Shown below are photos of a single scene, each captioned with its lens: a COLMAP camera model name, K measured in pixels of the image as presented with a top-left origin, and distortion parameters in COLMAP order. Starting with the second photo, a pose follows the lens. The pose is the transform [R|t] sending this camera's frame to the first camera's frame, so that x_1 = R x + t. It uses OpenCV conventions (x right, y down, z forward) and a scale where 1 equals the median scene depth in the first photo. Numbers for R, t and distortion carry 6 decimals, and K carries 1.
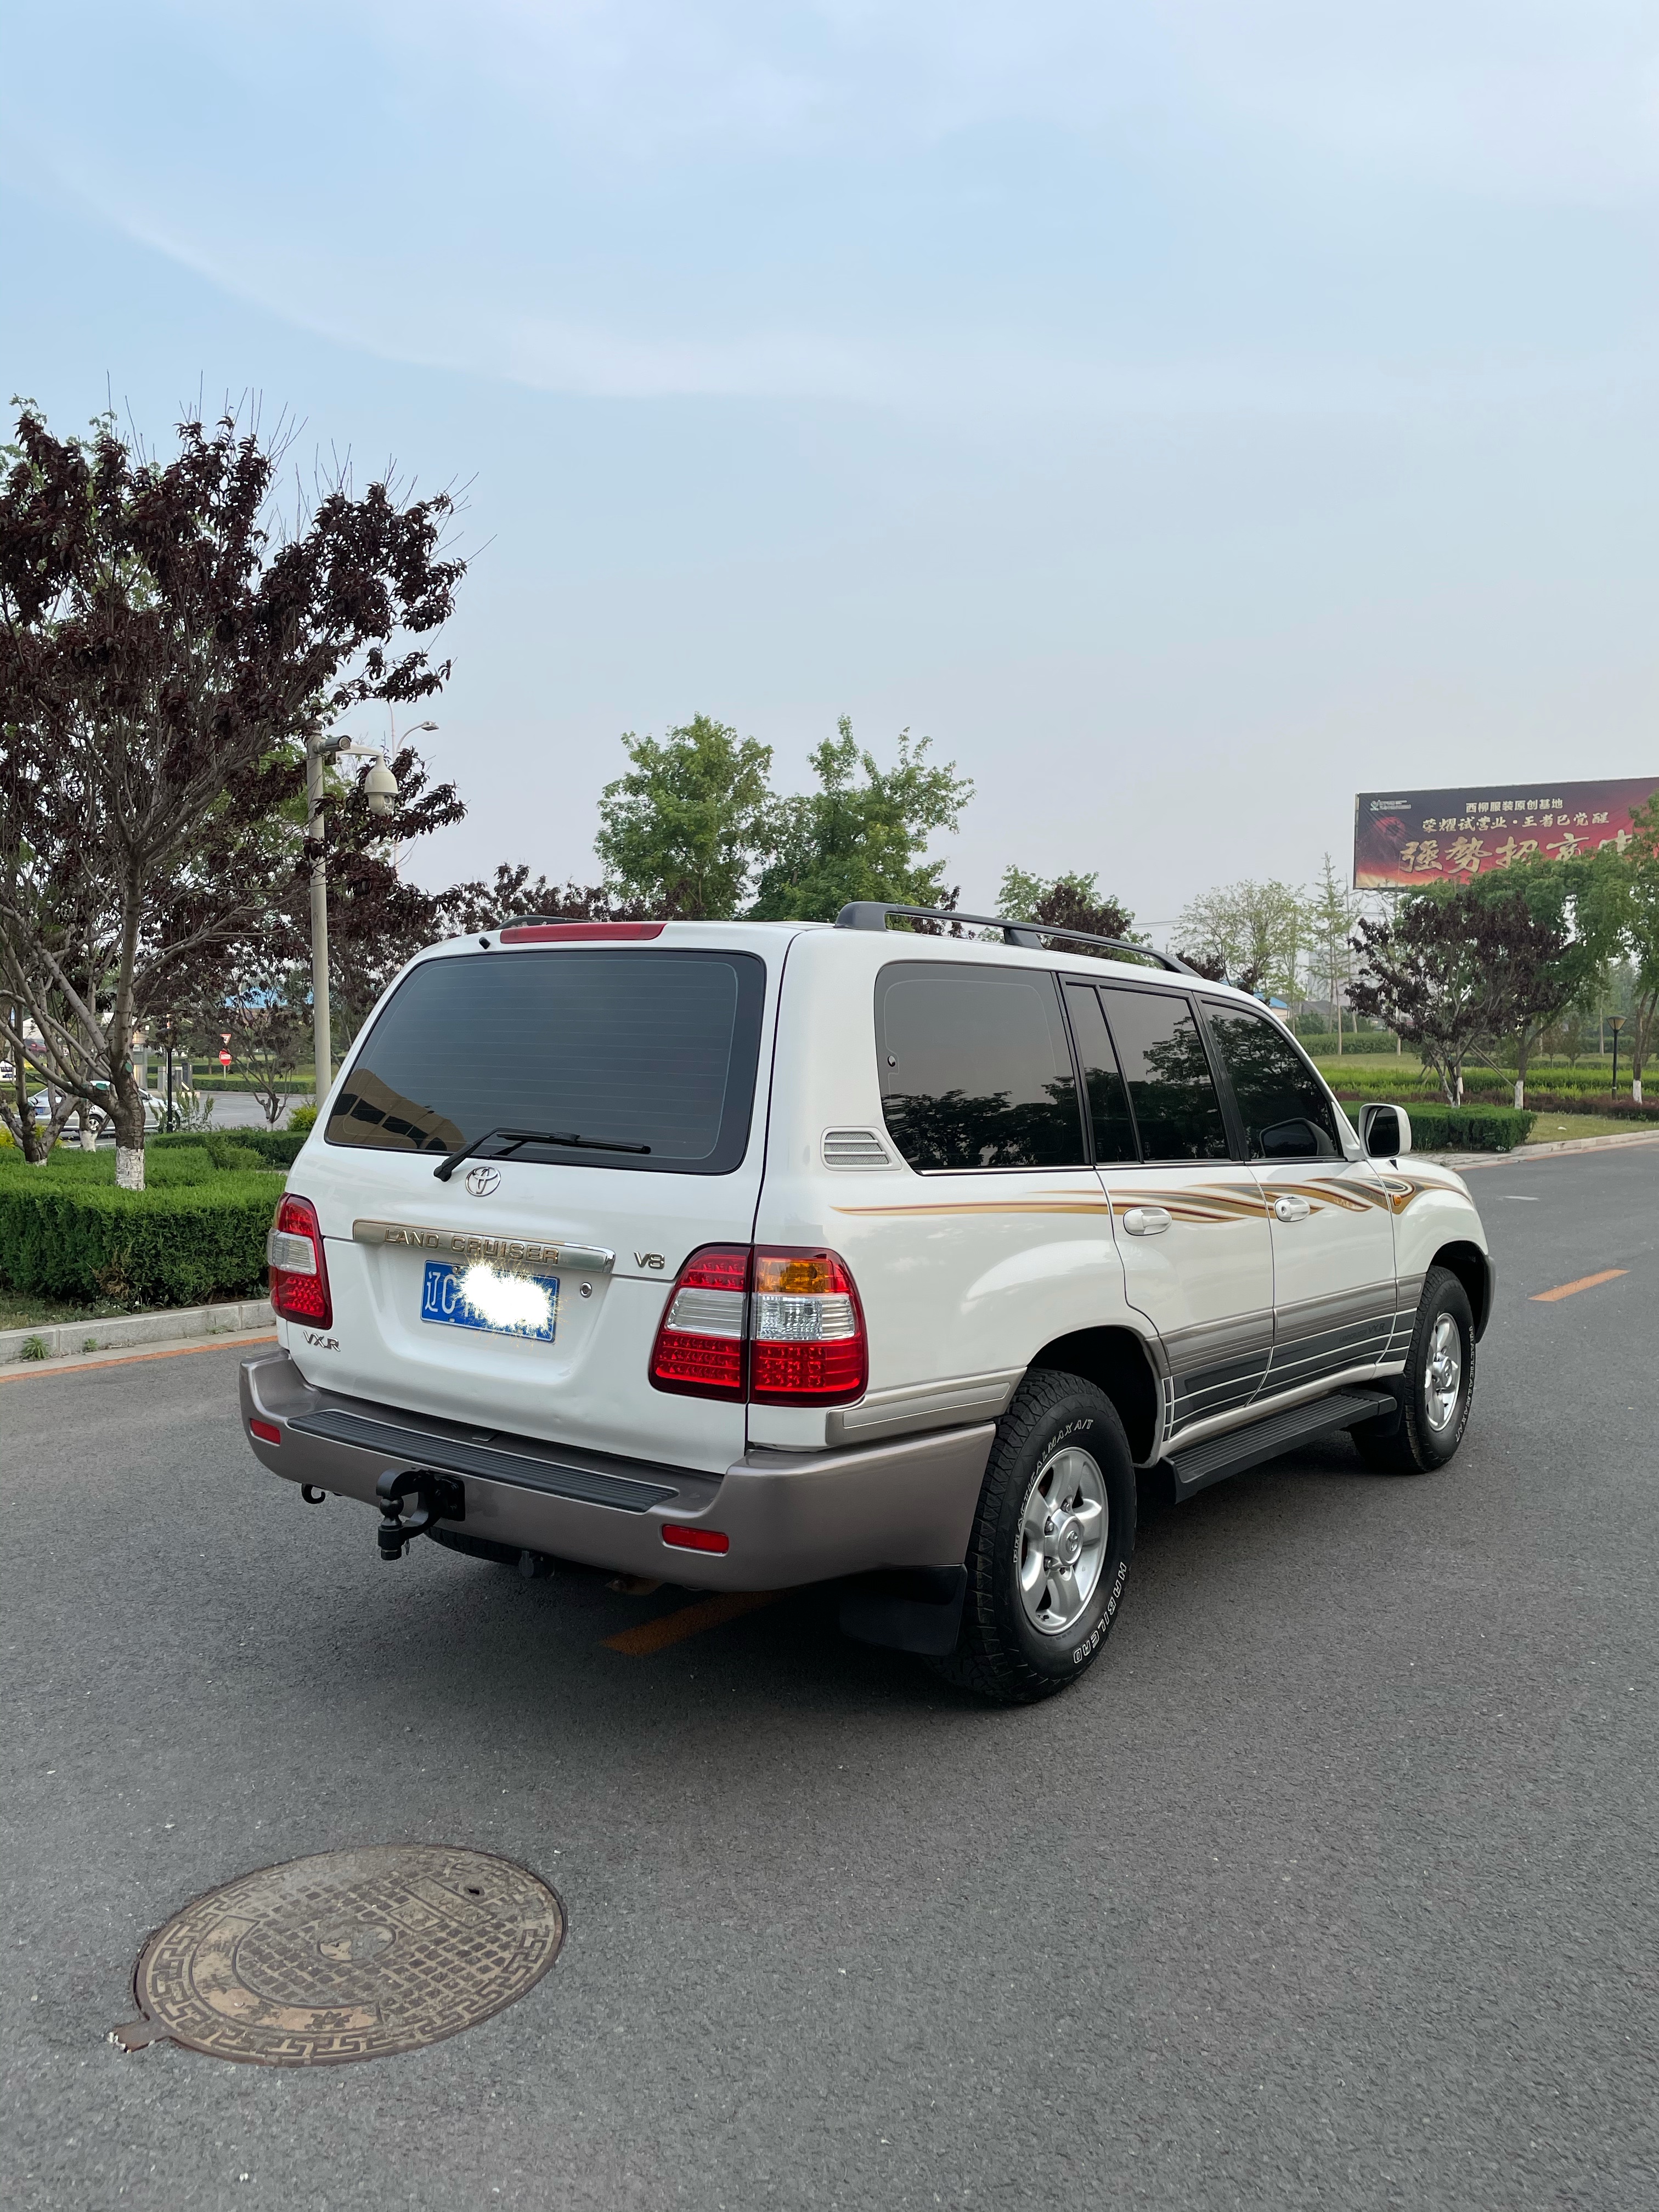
lens RADIAL K [[1680.5, 0, 829.5], [0, 1680.5, 1106.0], [0, 0, 1]] dist [0.085105, -0.106895]
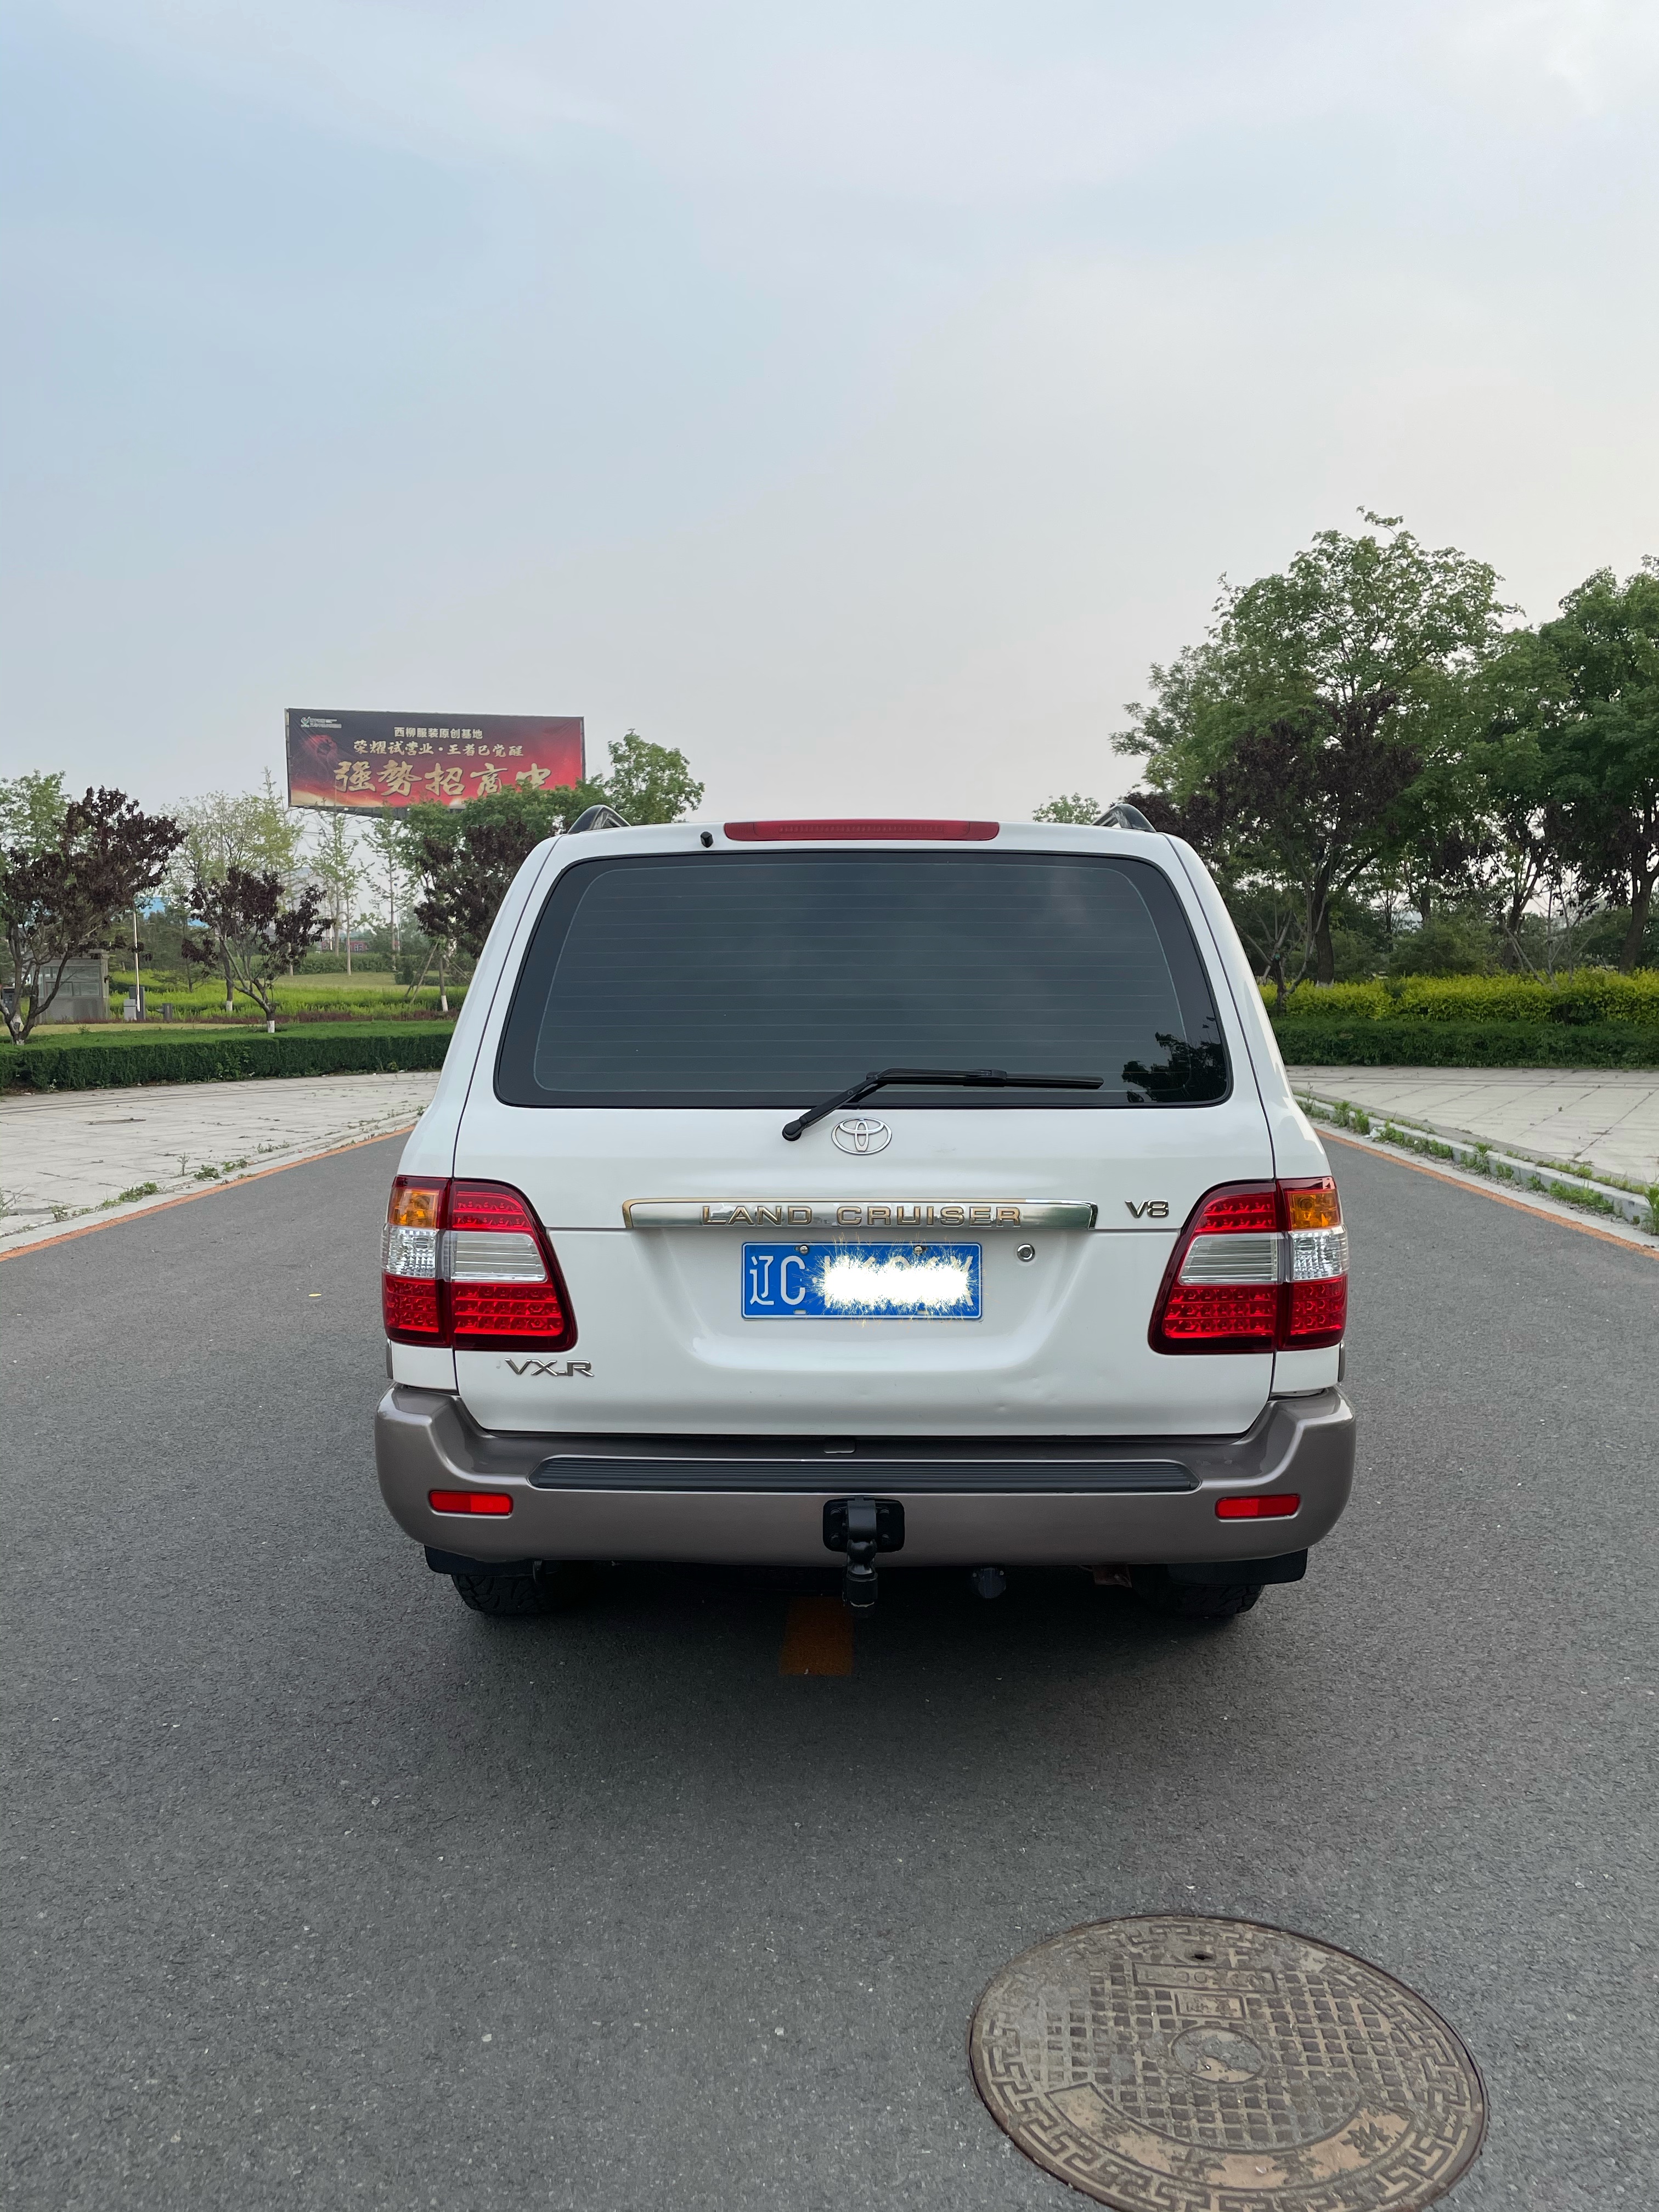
lens RADIAL K [[1680.5, 0, 829.5], [0, 1680.5, 1106.0], [0, 0, 1]] dist [0.085105, -0.106895]
pose [[0.805614, -0.064217, 0.588950, -0.667090], [0.036541, 0.997601, 0.058792, -0.017291], [-0.591313, -0.025843, 0.806028, 0.345424]]
